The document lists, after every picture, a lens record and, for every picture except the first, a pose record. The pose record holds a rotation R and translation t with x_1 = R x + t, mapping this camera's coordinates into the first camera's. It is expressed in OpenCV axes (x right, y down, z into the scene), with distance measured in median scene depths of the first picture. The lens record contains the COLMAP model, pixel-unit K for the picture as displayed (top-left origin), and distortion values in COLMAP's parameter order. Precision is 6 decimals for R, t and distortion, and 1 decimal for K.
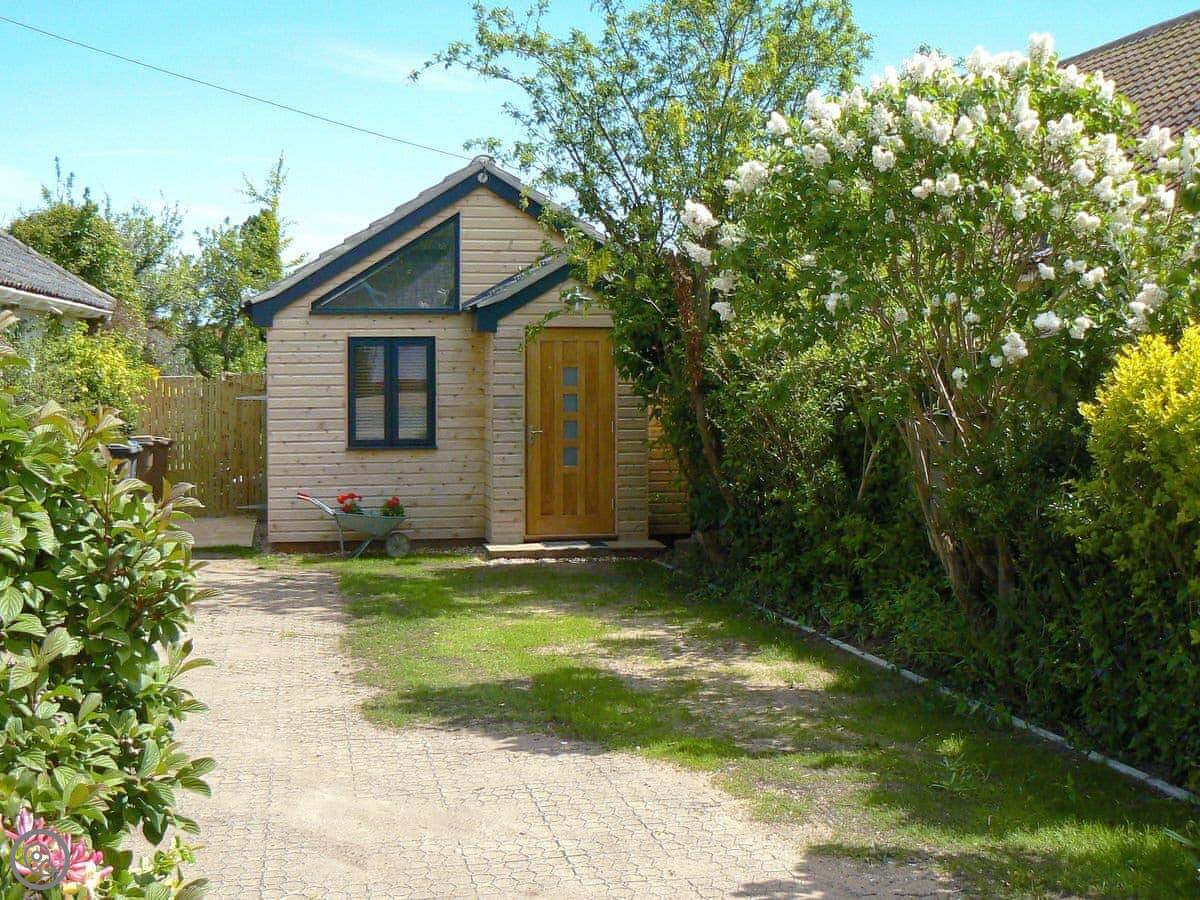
lens RADIAL K [[647.9, 0, 600.0], [0, 647.9, 450.0], [0, 0, 1]] dist [-0.080497, -0.000003]
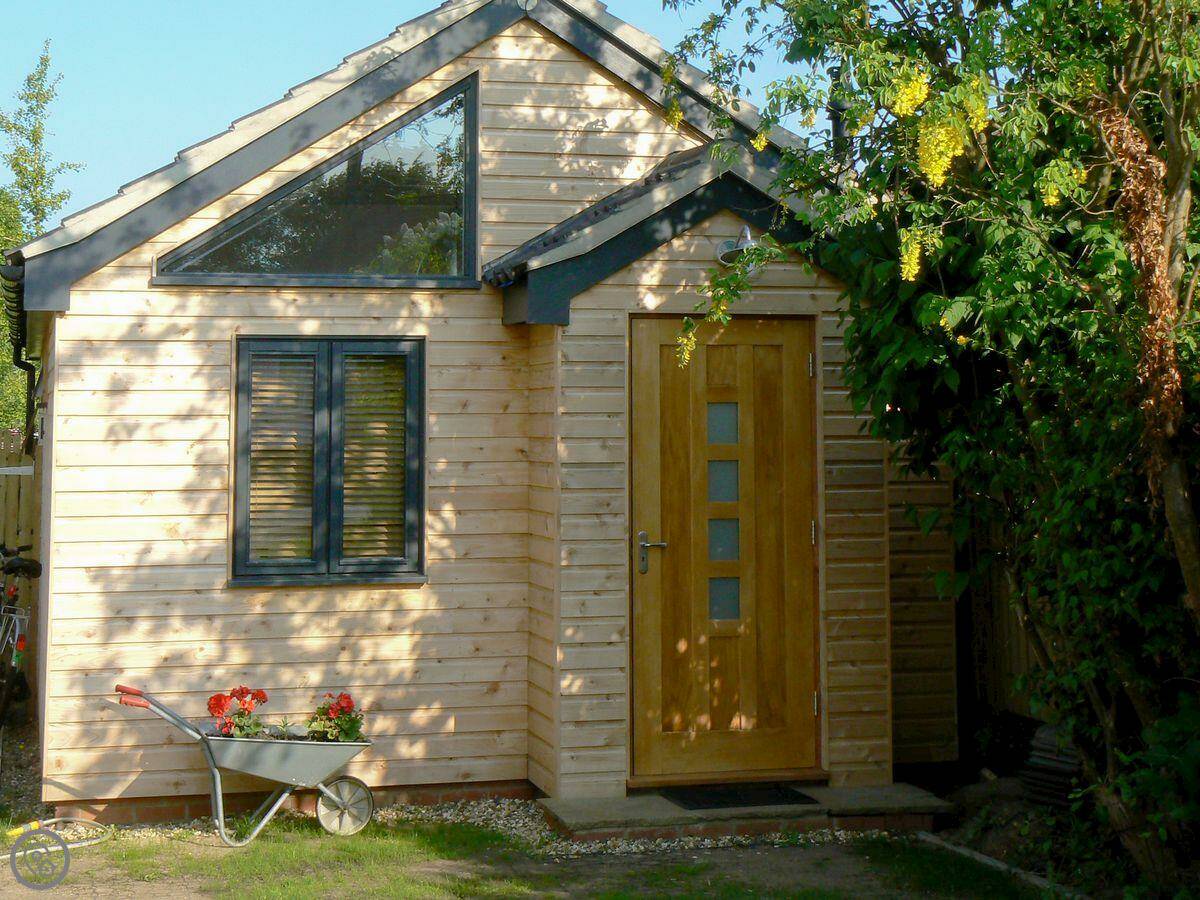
lens RADIAL K [[1123.9, 0, 591.4], [0, 1123.9, 448.5], [0, 0, 1]] dist [-0.078406, 0.000128]
pose [[0.999977, -0.004139, 0.005459, -0.144795], [0.004665, 0.994972, -0.100048, -0.016113], [-0.005018, 0.100071, 0.994968, 0.214038]]
